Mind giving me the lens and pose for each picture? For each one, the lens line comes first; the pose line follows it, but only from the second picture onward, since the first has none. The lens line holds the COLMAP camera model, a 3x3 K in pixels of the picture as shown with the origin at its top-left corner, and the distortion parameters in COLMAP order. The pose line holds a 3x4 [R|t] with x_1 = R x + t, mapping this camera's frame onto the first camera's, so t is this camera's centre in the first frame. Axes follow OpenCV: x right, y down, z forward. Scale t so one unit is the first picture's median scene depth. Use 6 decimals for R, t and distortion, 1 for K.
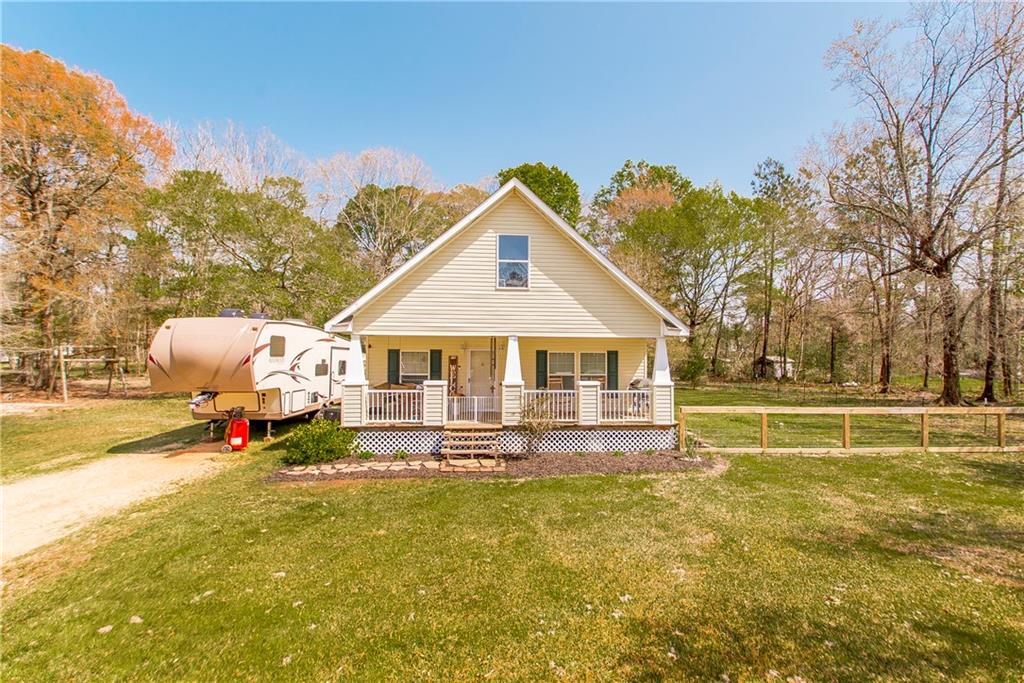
lens RADIAL K [[476.9, 0, 539.7], [0, 476.9, 337.8], [0, 0, 1]] dist [0.014046, -0.000546]
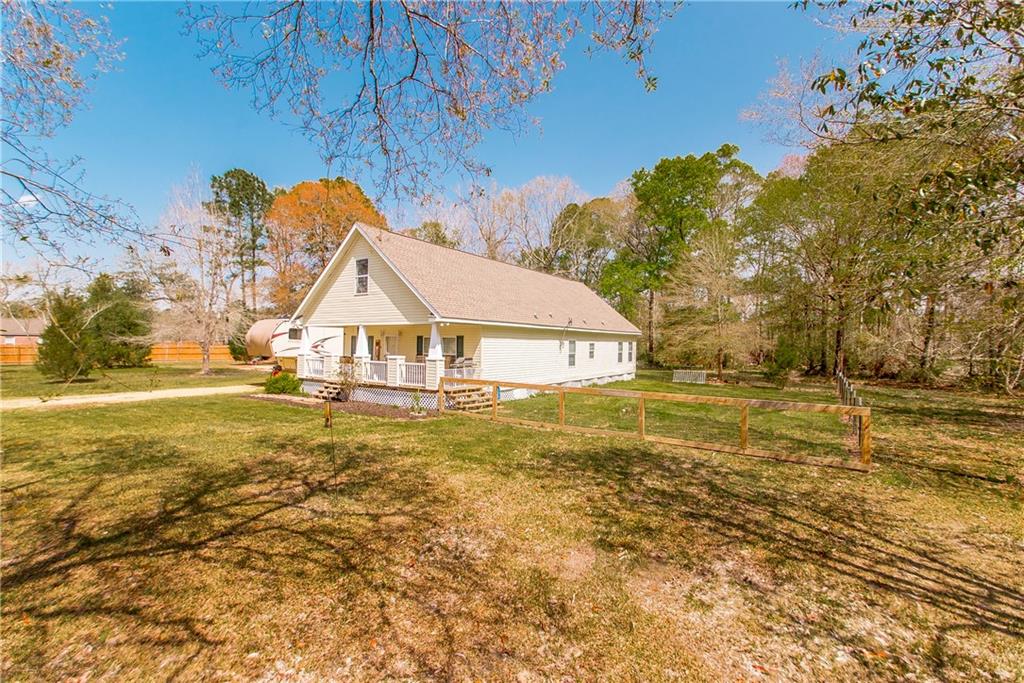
lens RADIAL K [[462.1, 0, 512.0], [0, 462.1, 341.5], [0, 0, 1]] dist [0.010161, -0.000192]
pose [[0.776826, -0.002045, -0.629713, 1.253846], [0.007614, 0.999952, 0.006145, 0.043824], [0.629670, -0.009568, 0.776804, 0.149355]]
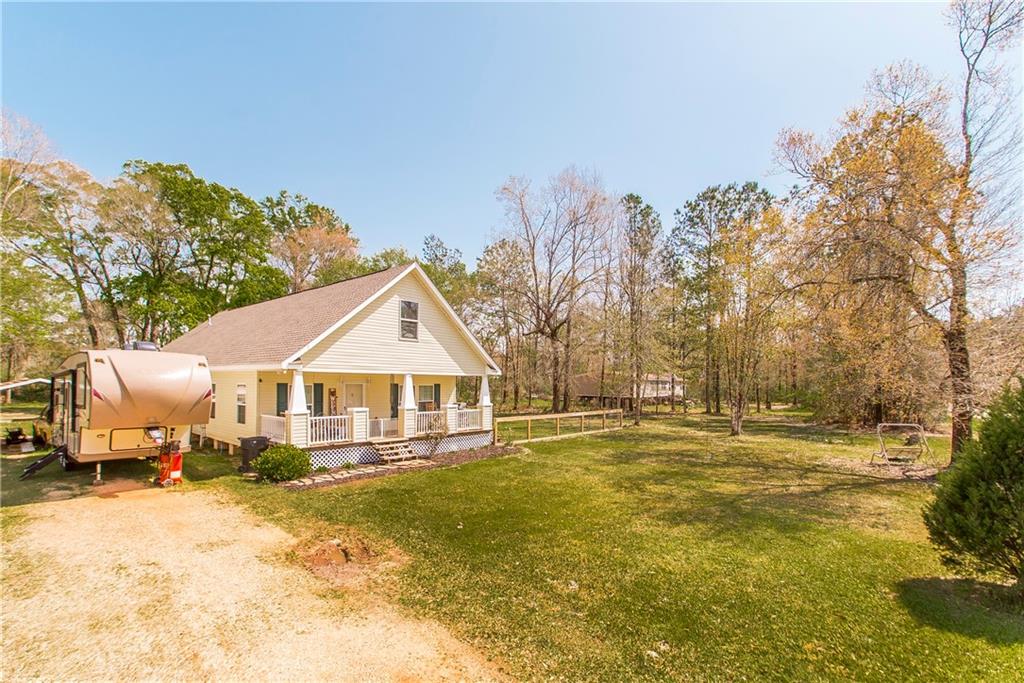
lens RADIAL K [[466.6, 0, 510.7], [0, 466.6, 378.1], [0, 0, 1]] dist [-0.000970, -0.000225]
pose [[0.724851, 0.005089, 0.688887, -0.780706], [-0.019863, 0.999711, 0.013515, -0.015567], [-0.688619, -0.023480, 0.724743, -0.195001]]
